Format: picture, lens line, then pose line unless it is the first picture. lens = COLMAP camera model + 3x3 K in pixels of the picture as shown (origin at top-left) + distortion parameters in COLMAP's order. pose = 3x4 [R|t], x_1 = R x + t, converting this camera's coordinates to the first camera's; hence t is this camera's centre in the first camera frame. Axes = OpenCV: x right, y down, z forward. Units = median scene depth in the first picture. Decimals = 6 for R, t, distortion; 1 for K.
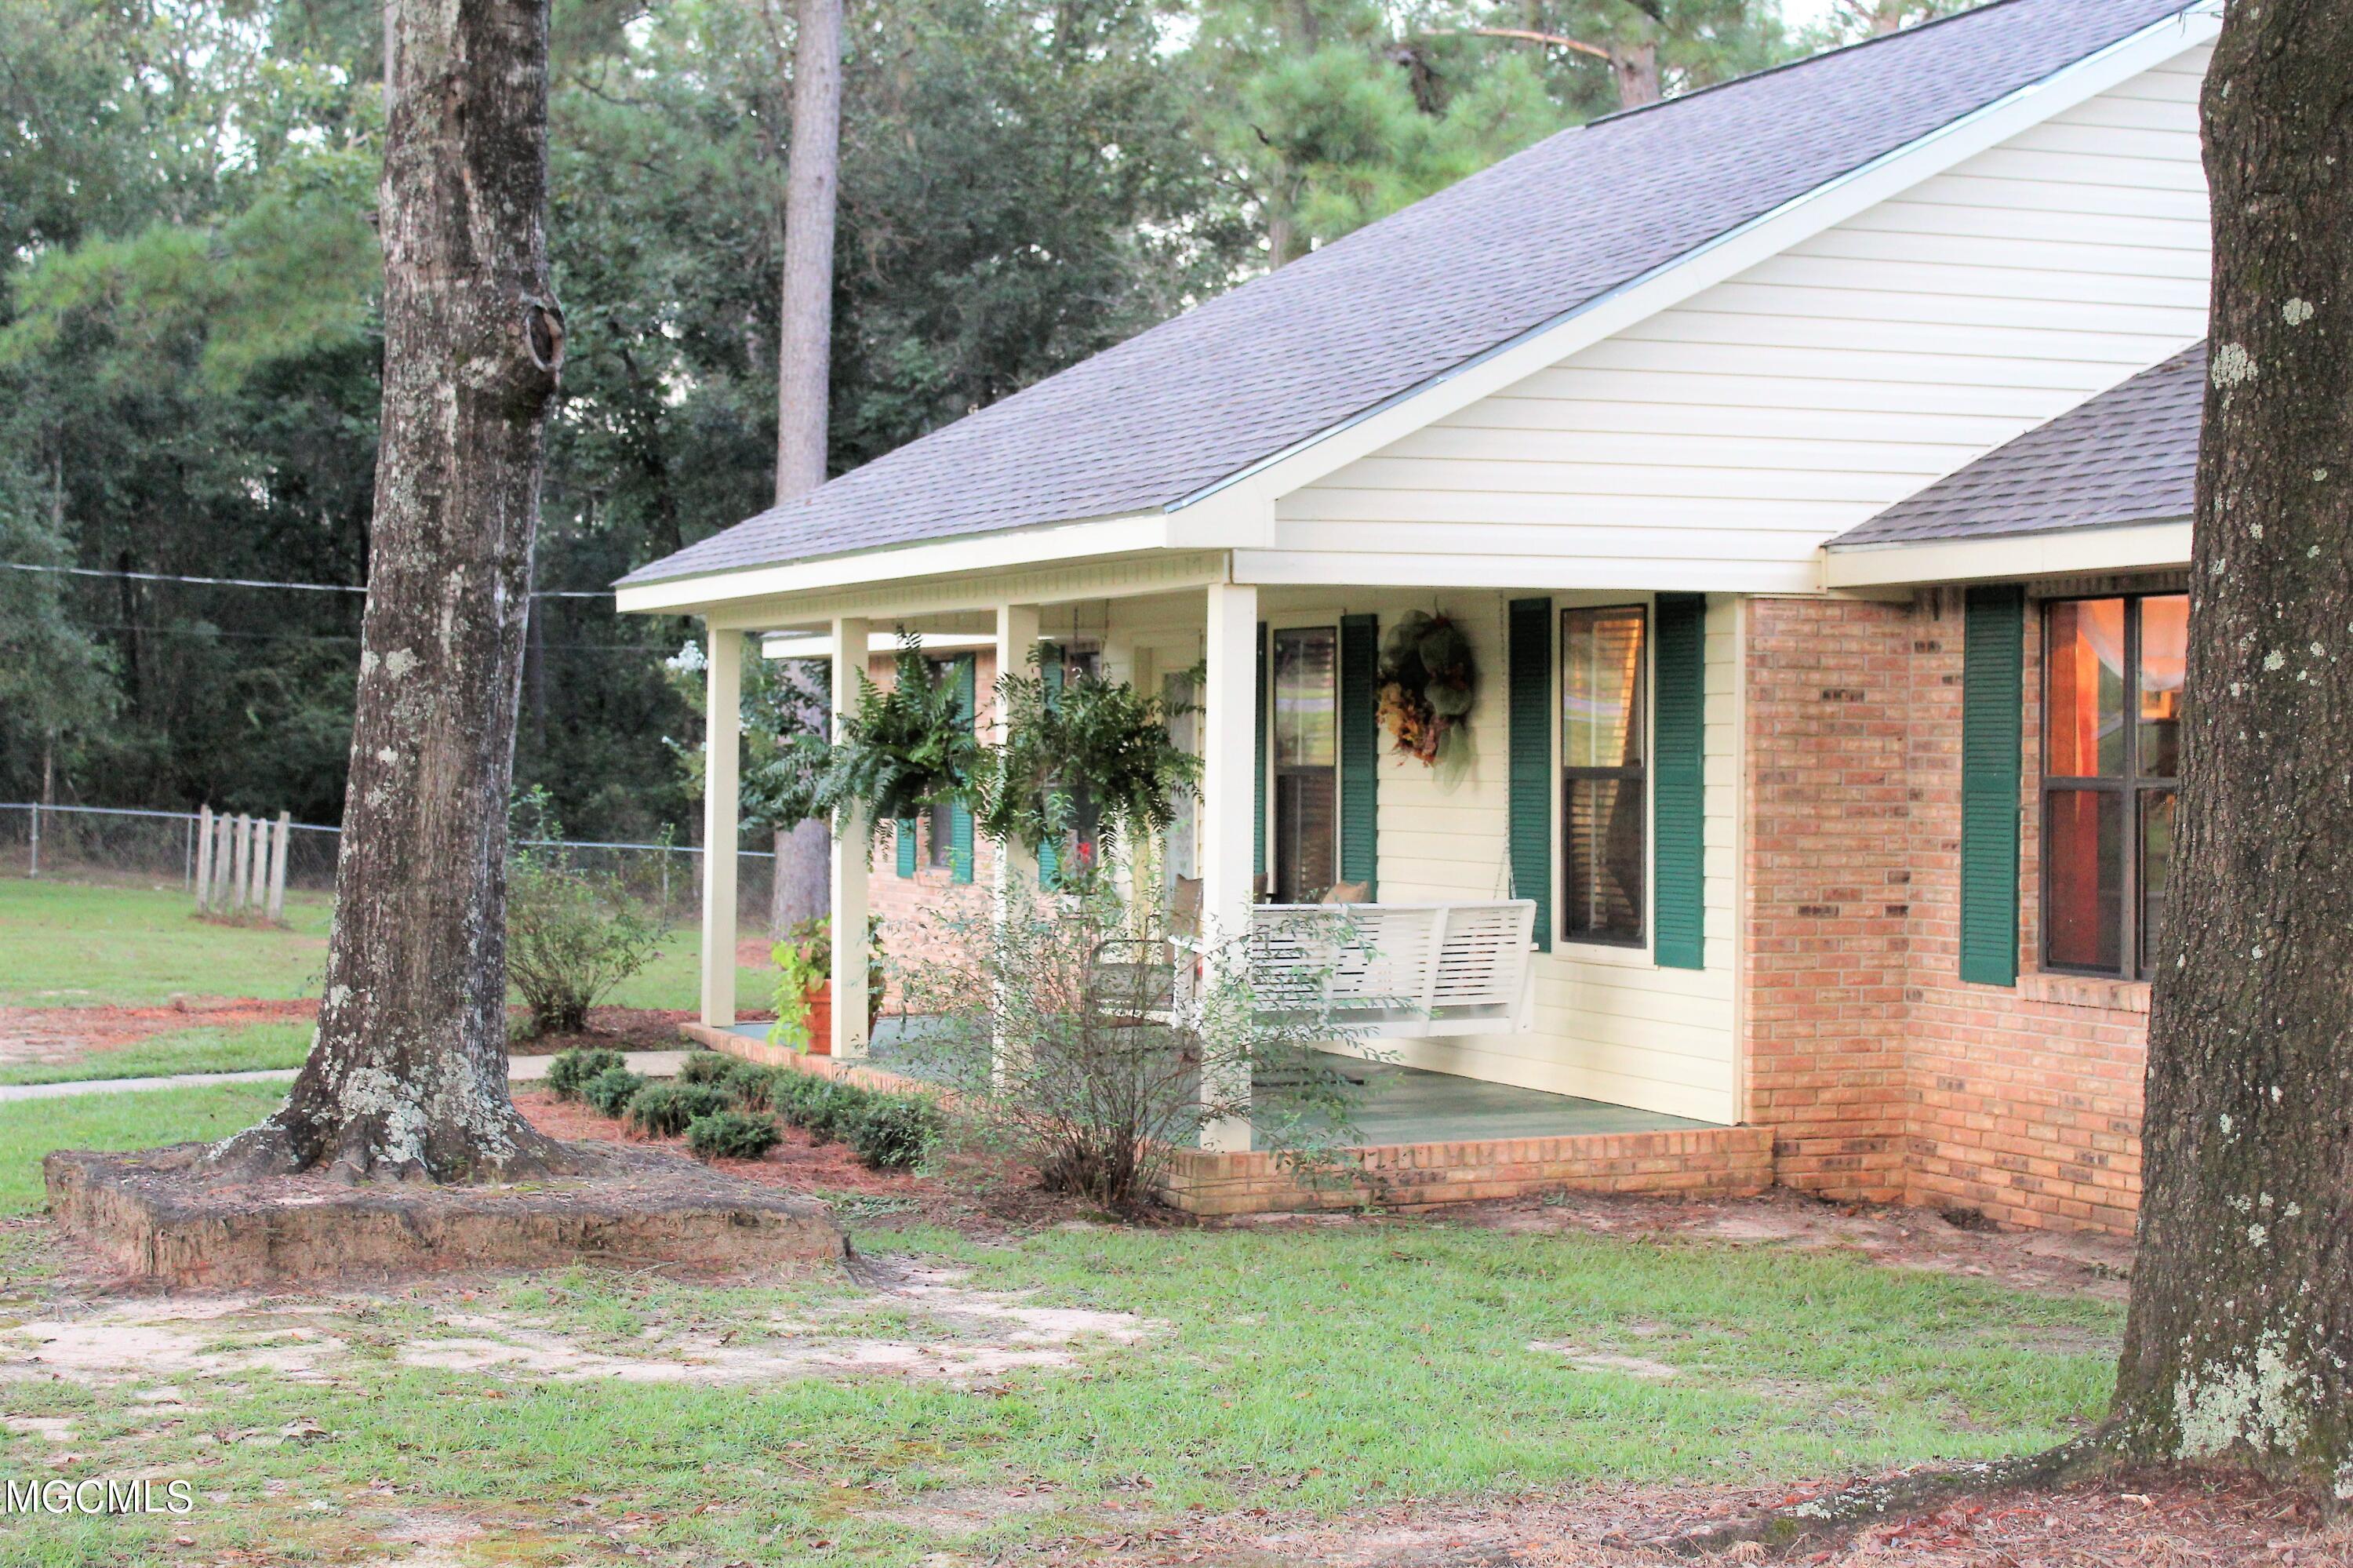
lens RADIAL K [[3889.6, 0, 1147.2], [0, 3889.6, 761.2], [0, 0, 1]] dist [-0.054937, 0.183801]
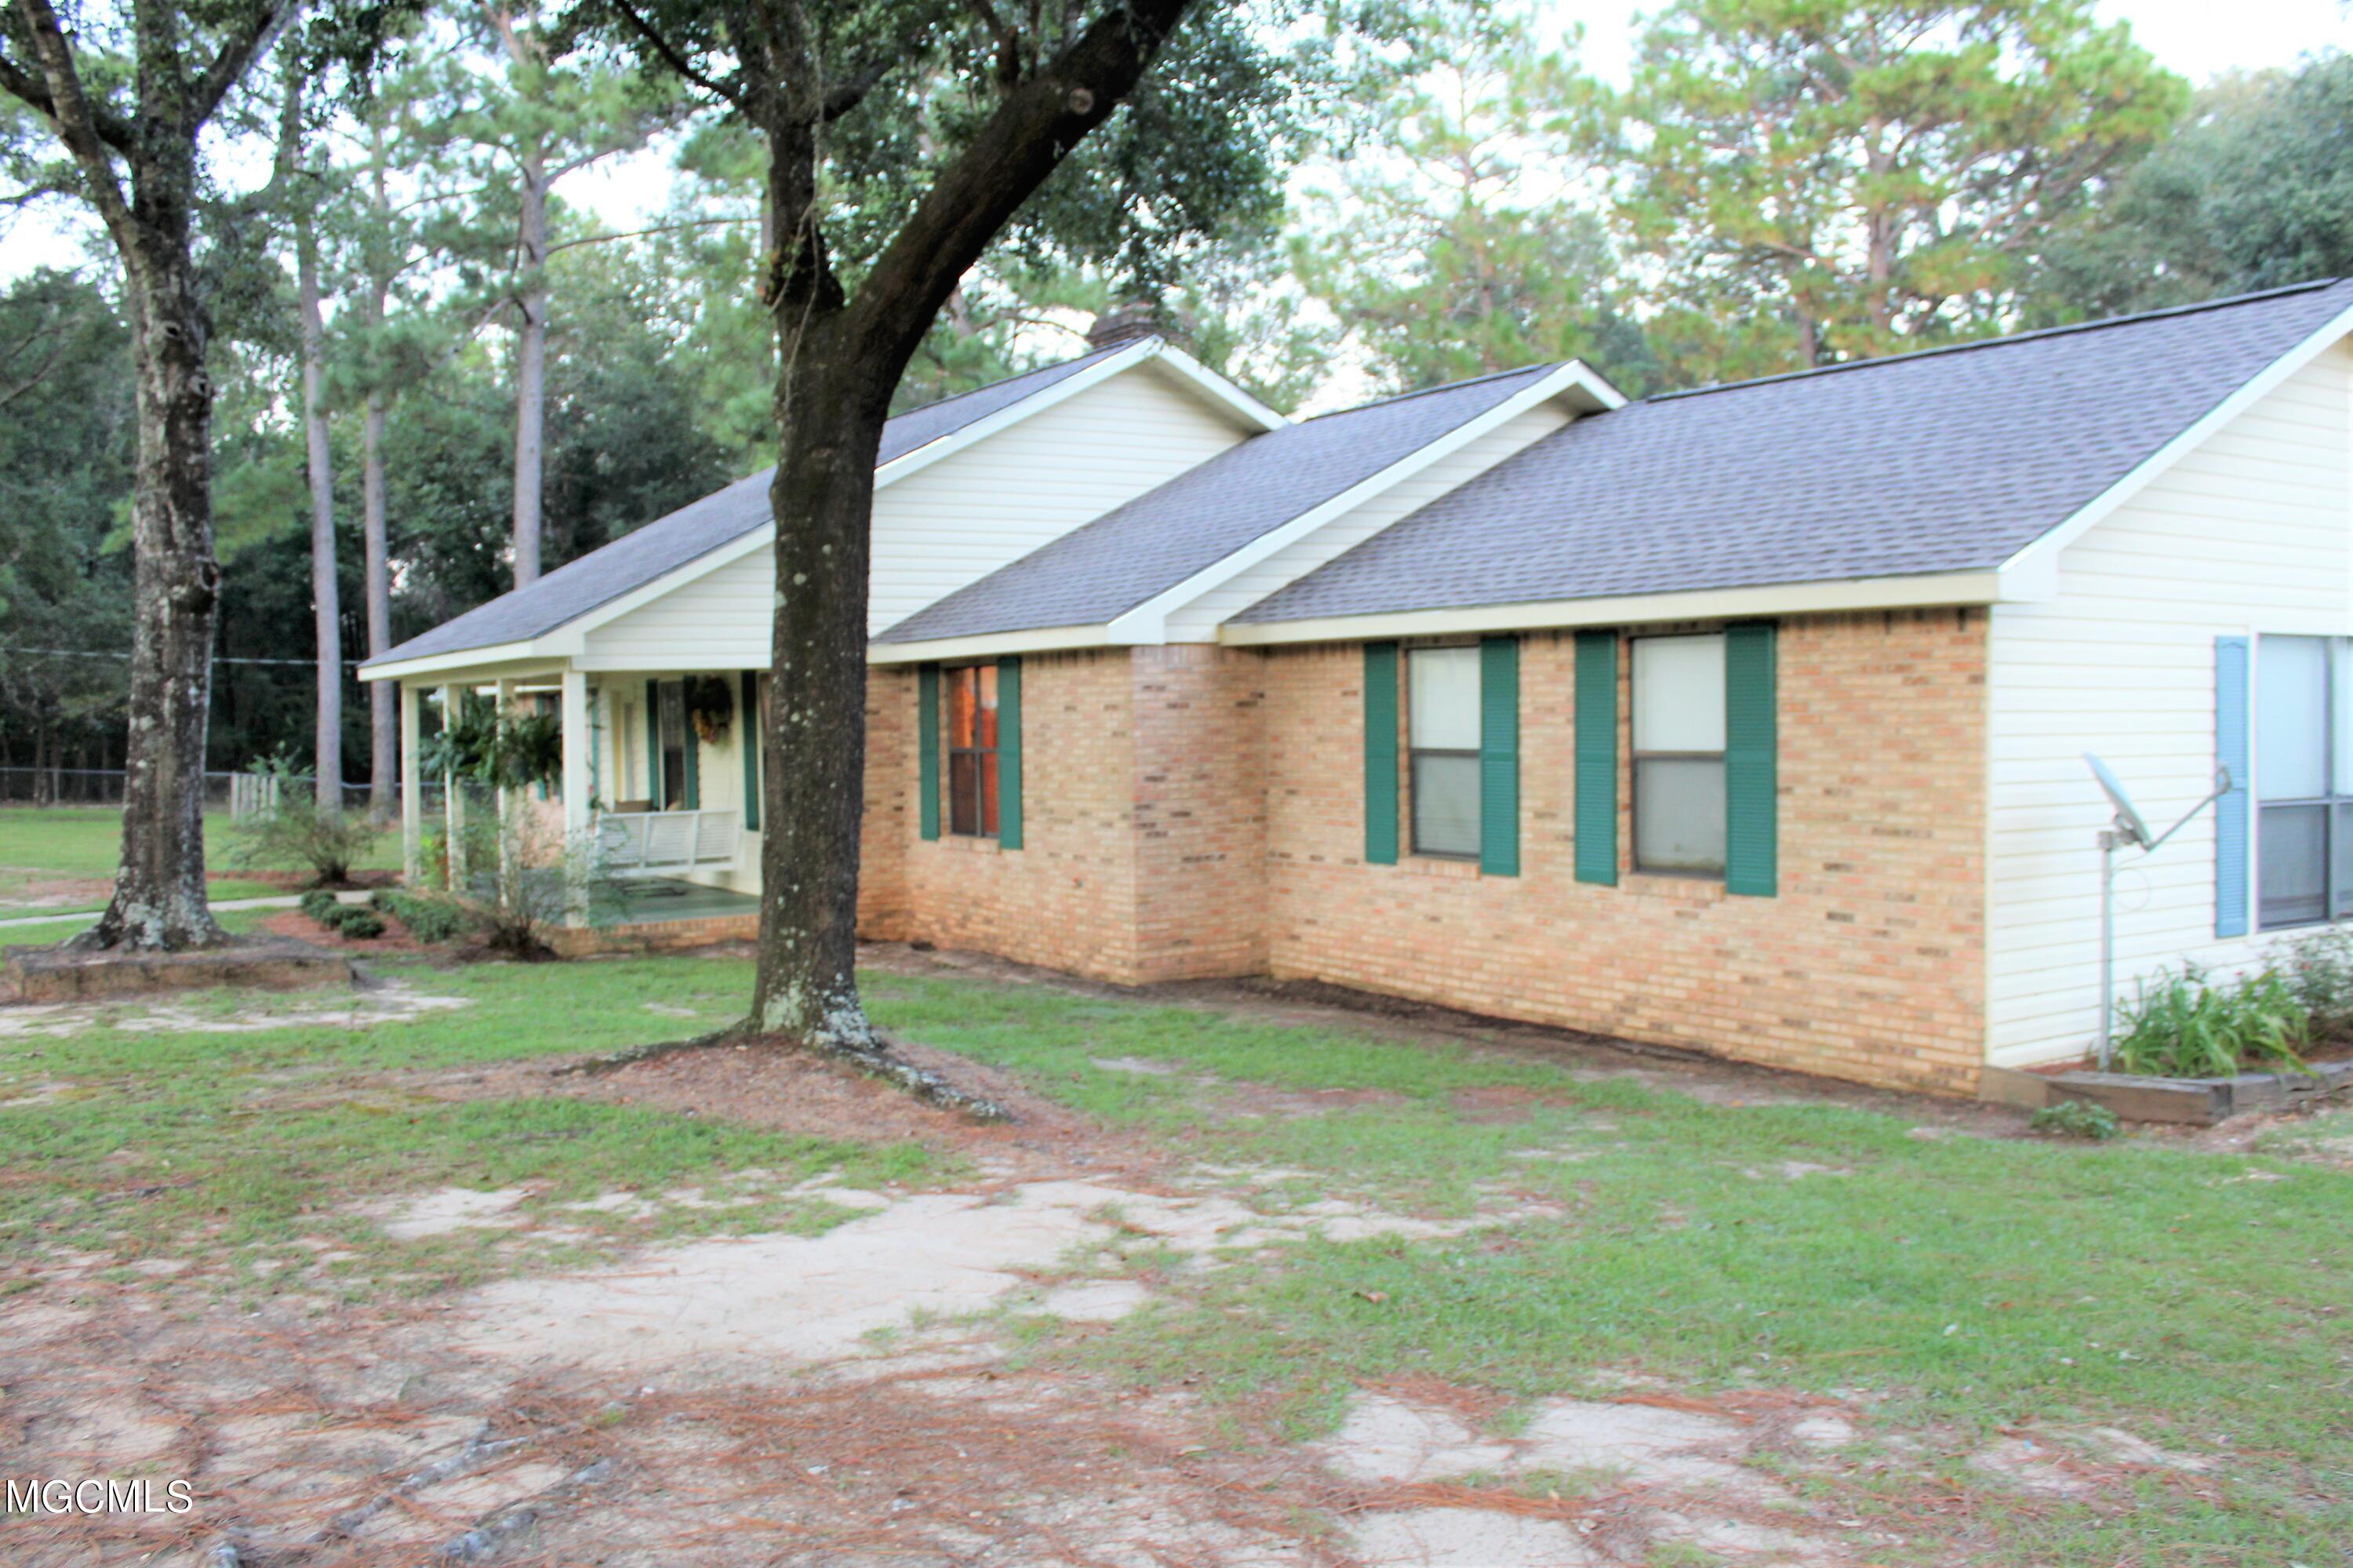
lens RADIAL K [[2041.9, 0, 1176.5], [0, 2041.9, 784.0], [0, 0, 1]] dist [-0.179253, 0.160521]
pose [[0.985041, -0.029324, 0.169809, 0.162578], [0.024195, 0.999189, 0.032196, -0.009822], [-0.170616, -0.027606, 0.984951, -0.180988]]
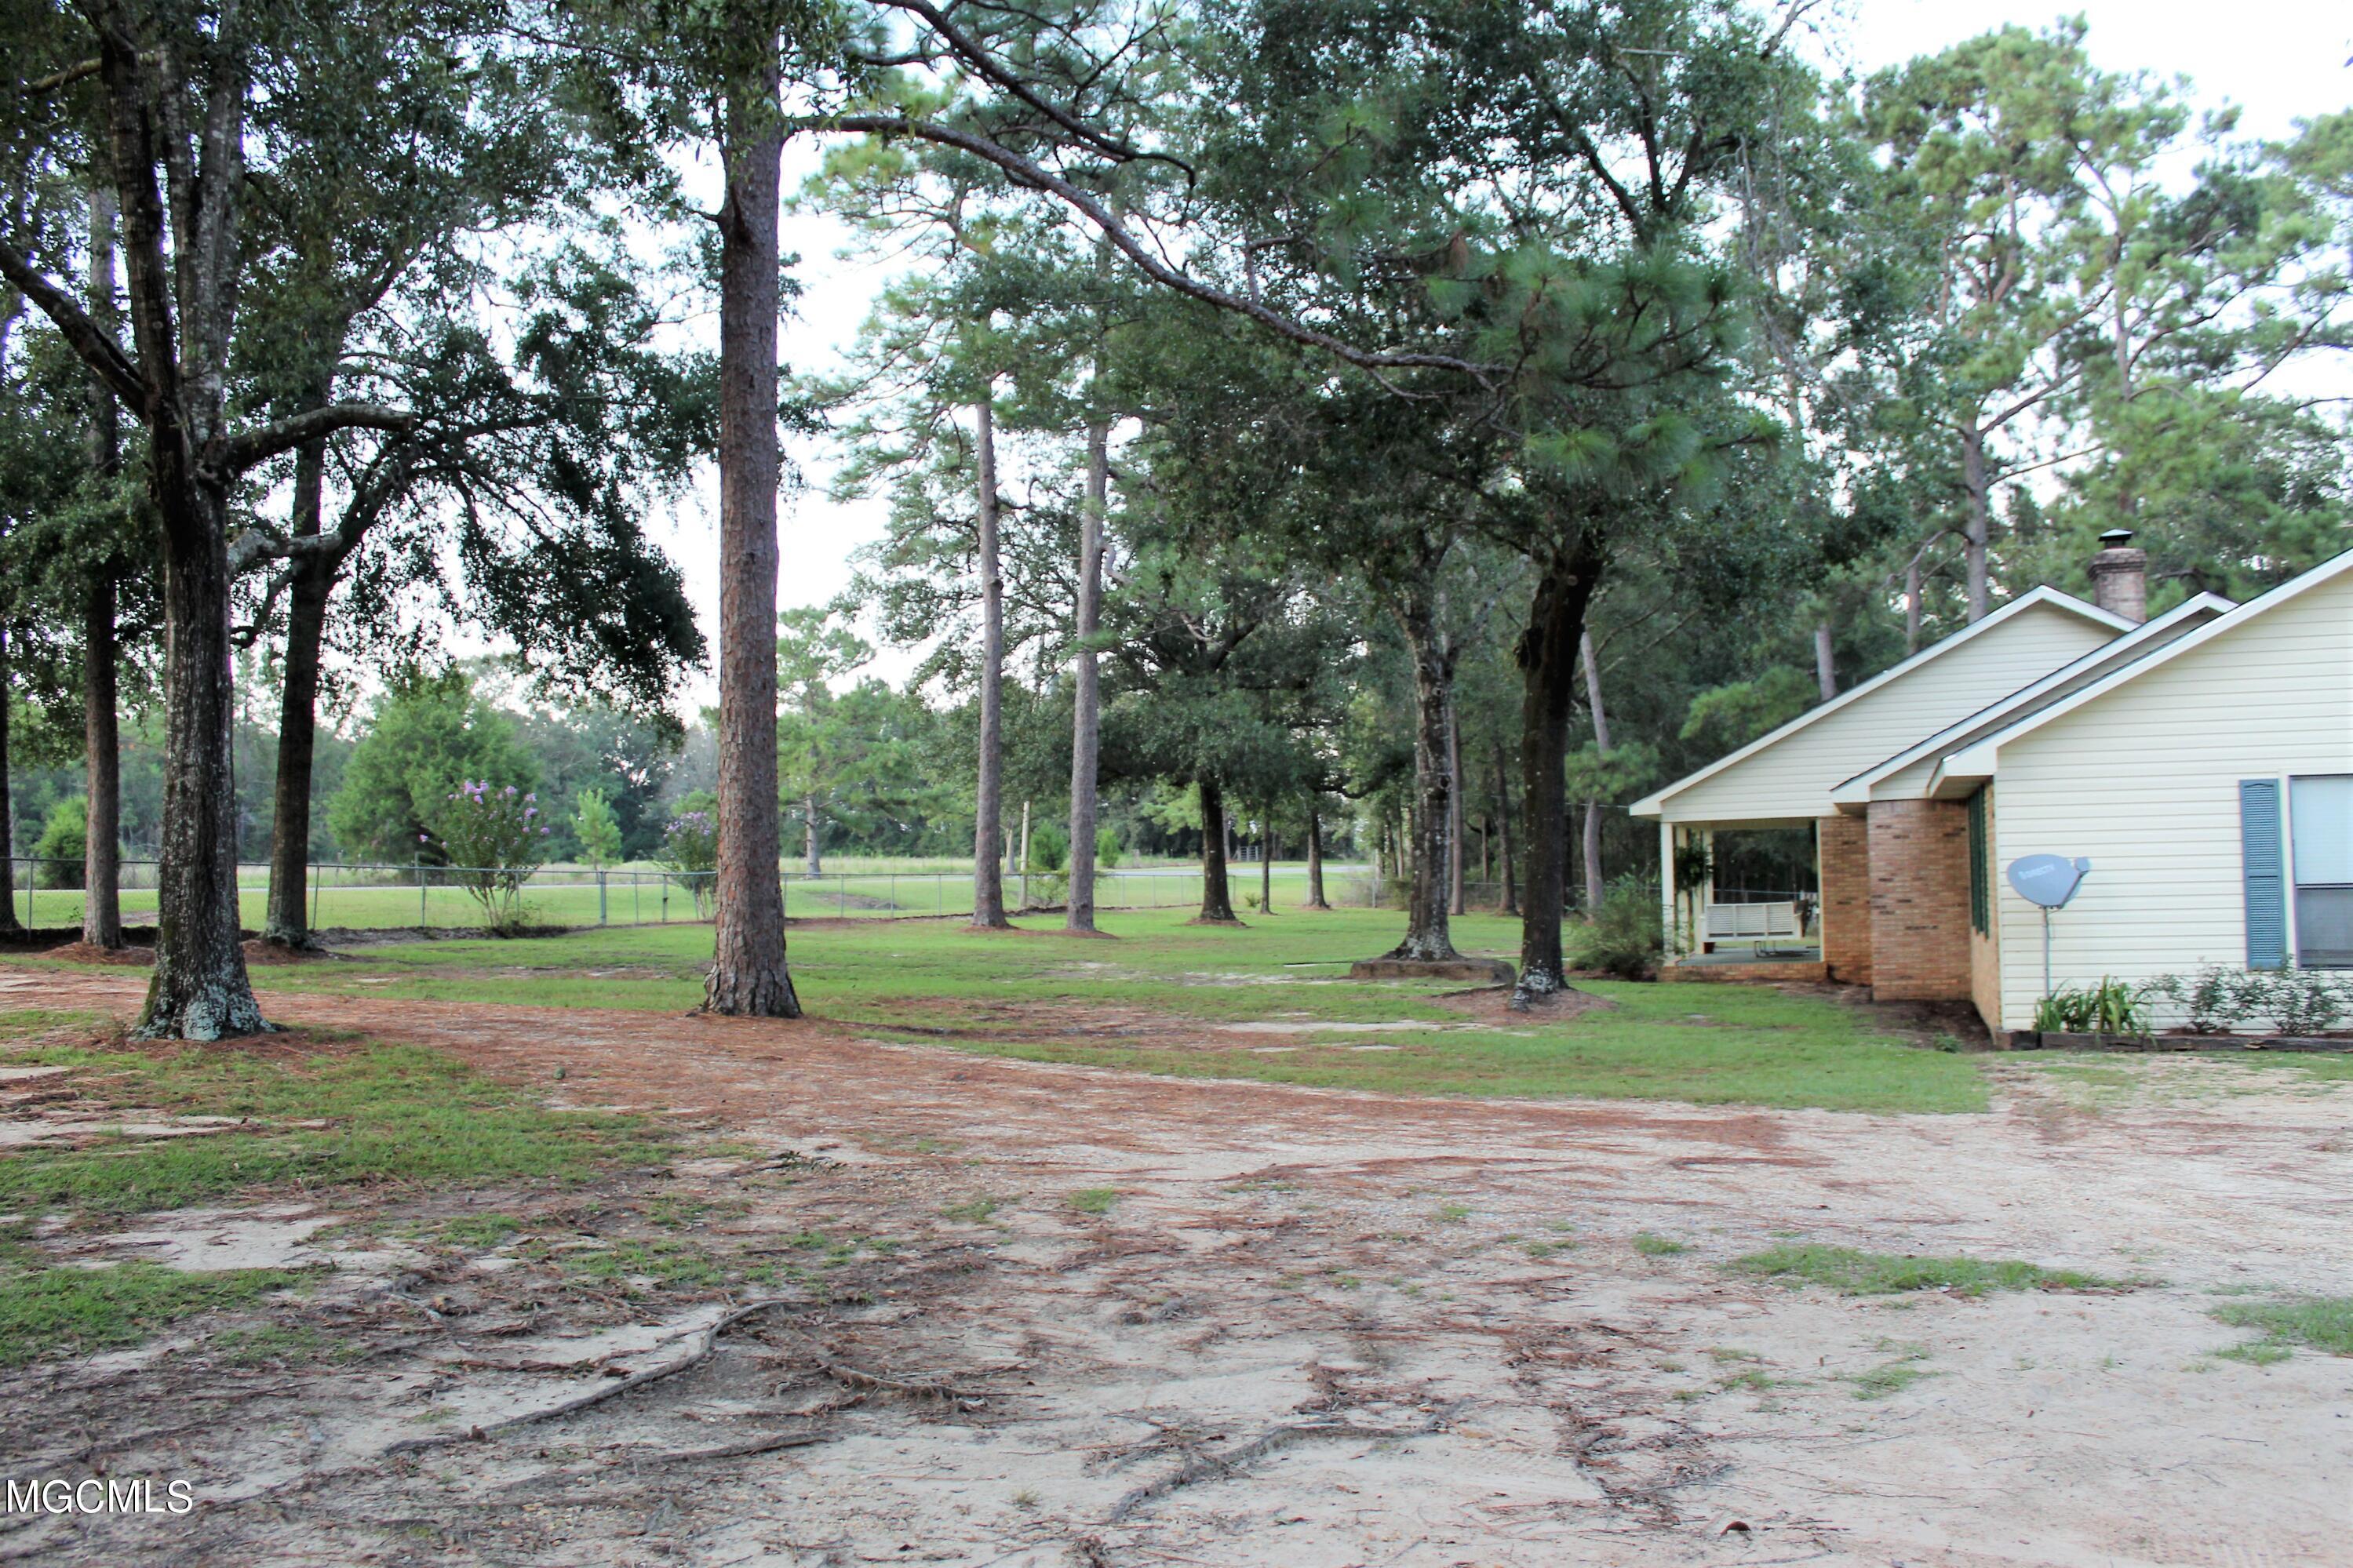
lens RADIAL K [[2003.7, 0, 1174.8], [0, 2003.7, 777.5], [0, 0, 1]] dist [-0.171803, 0.137754]
pose [[0.734669, -0.061465, -0.675636, 1.006697], [0.025482, 0.997685, -0.063054, 0.023516], [0.677947, 0.029107, 0.734534, -0.806992]]
